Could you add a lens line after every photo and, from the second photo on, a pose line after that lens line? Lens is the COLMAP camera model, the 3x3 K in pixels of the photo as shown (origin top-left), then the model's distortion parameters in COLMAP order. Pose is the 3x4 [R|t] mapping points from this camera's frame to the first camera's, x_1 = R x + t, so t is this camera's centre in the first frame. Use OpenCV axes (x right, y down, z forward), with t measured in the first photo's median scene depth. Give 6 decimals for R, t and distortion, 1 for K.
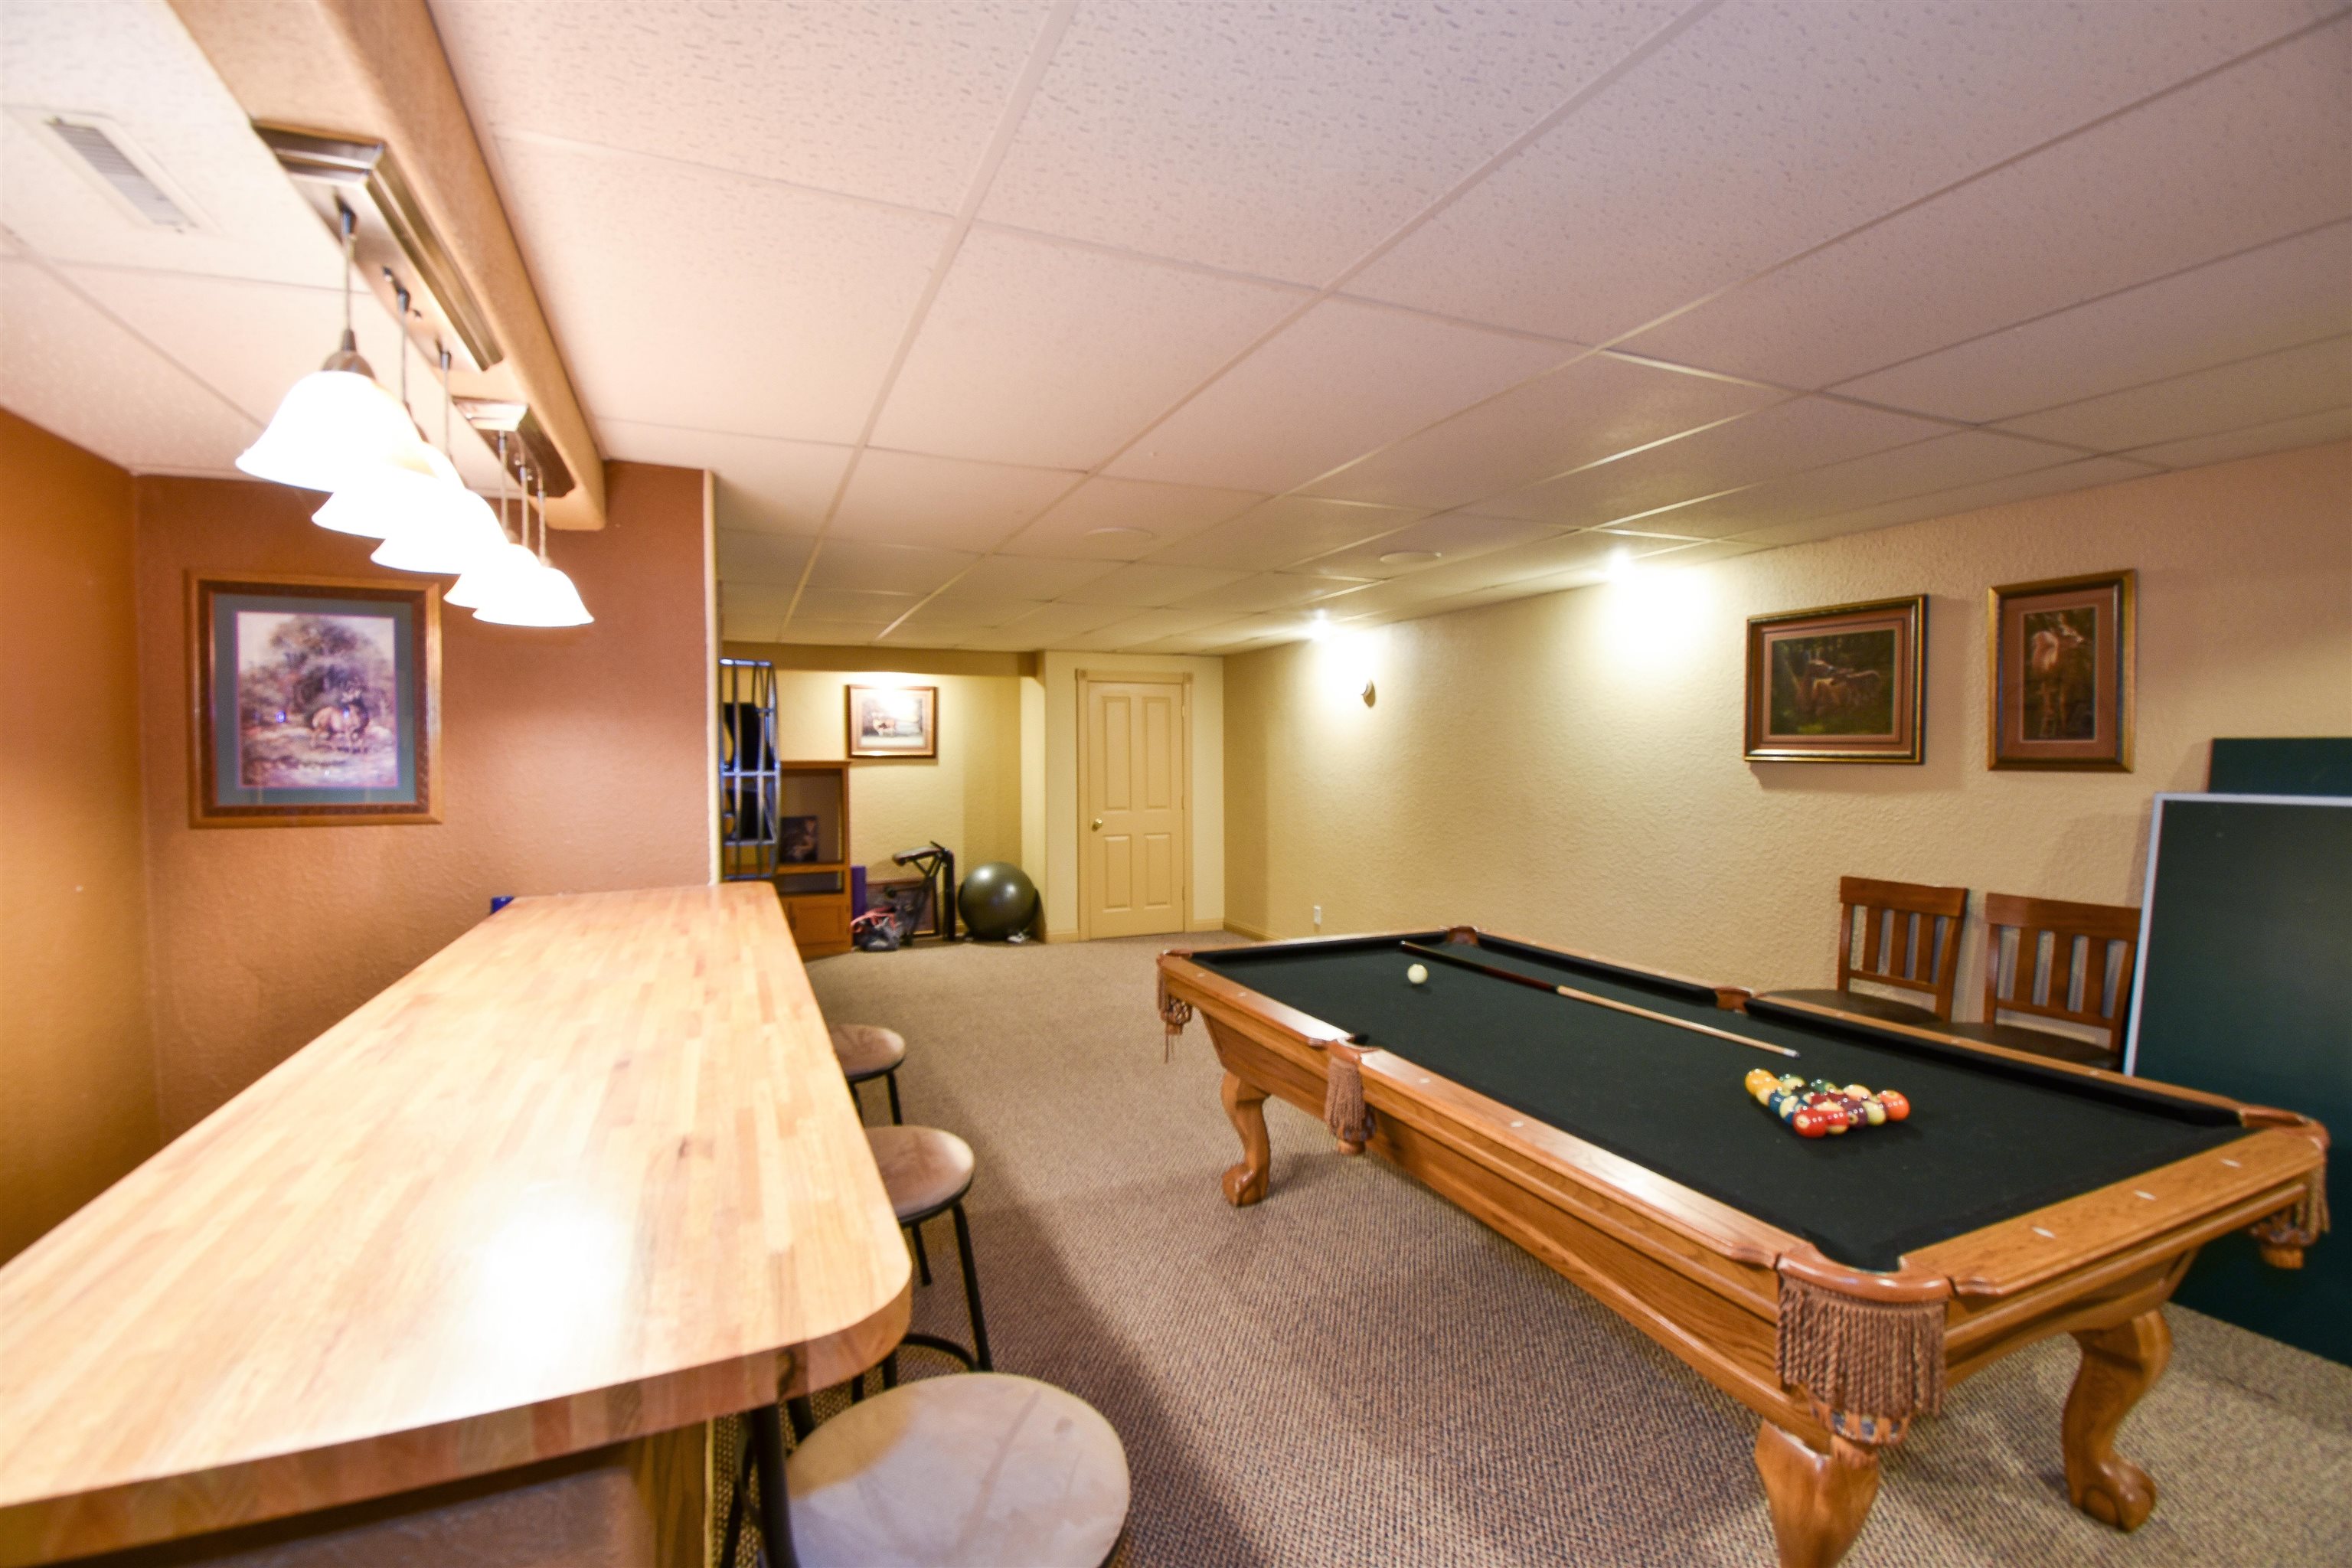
lens RADIAL K [[1021.9, 0, 1184.5], [0, 1021.9, 779.5], [0, 0, 1]] dist [0.003391, 0.000206]
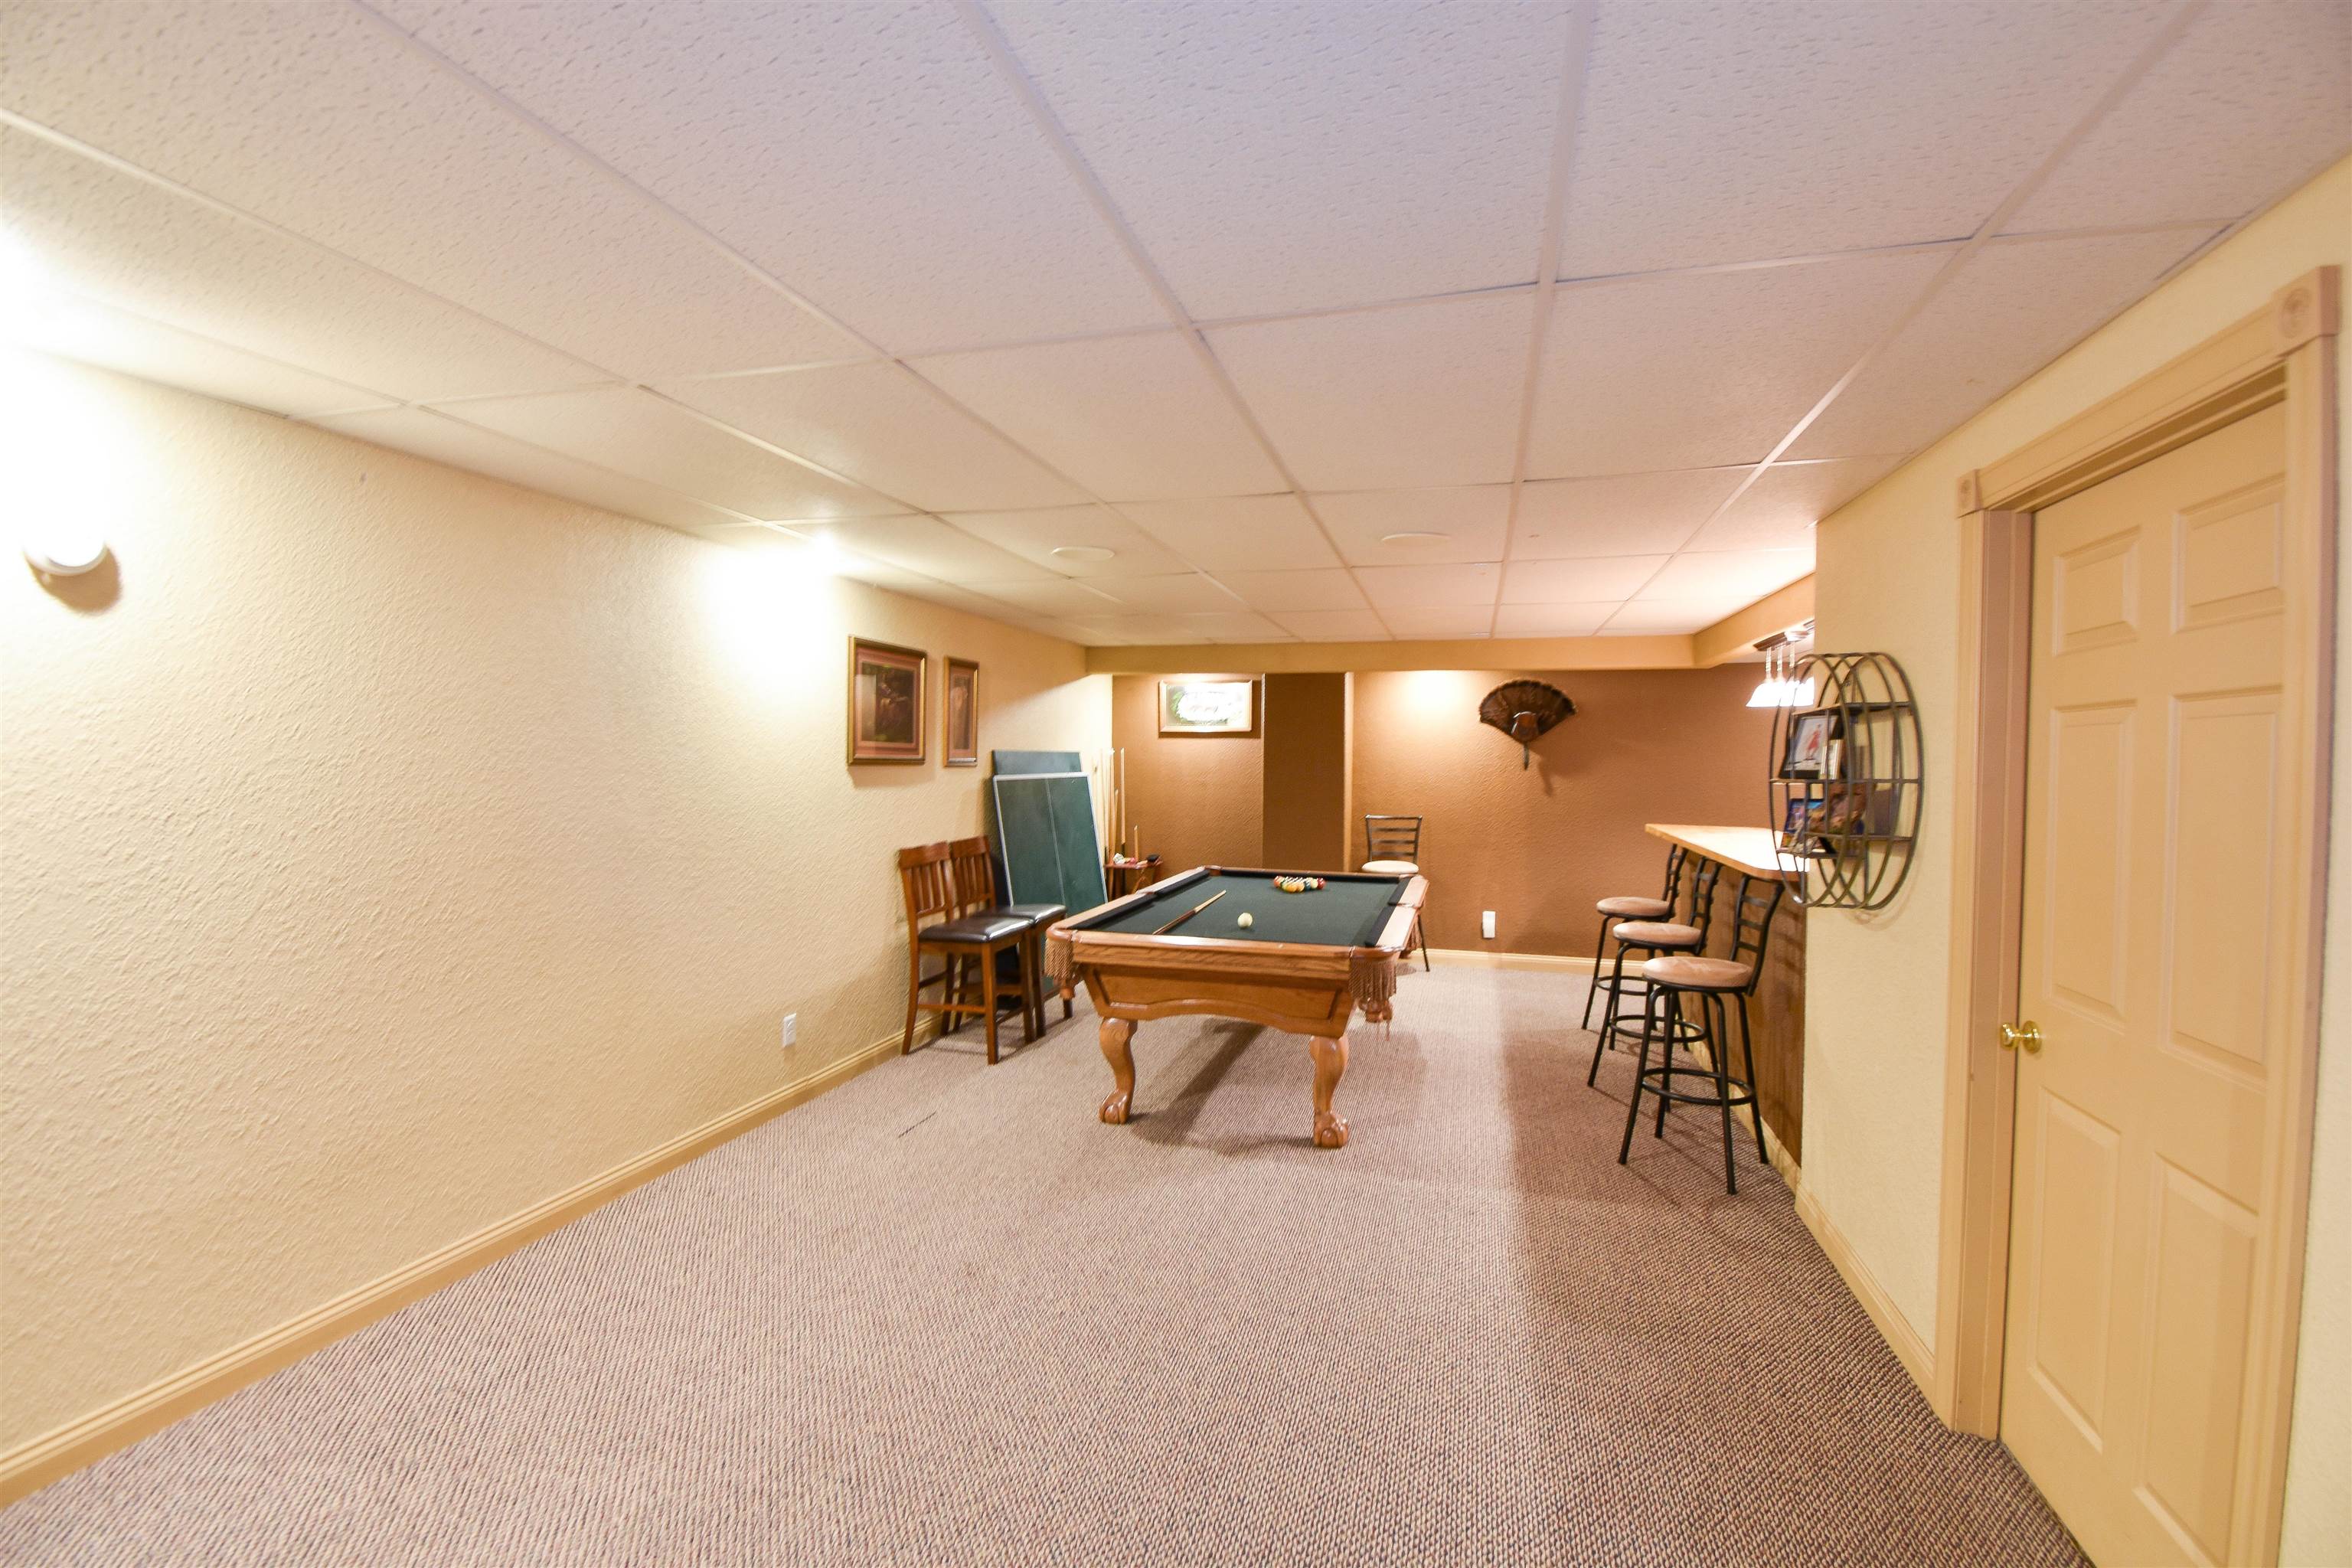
lens RADIAL K [[1021.9, 0, 1183.8], [0, 1021.9, 782.7], [0, 0, 1]] dist [0.003391, 0.000206]
pose [[-0.761547, -0.024762, 0.647636, -0.504596], [0.009714, 0.998722, 0.049609, -0.055062], [-0.648036, 0.044070, -0.760333, 1.780844]]
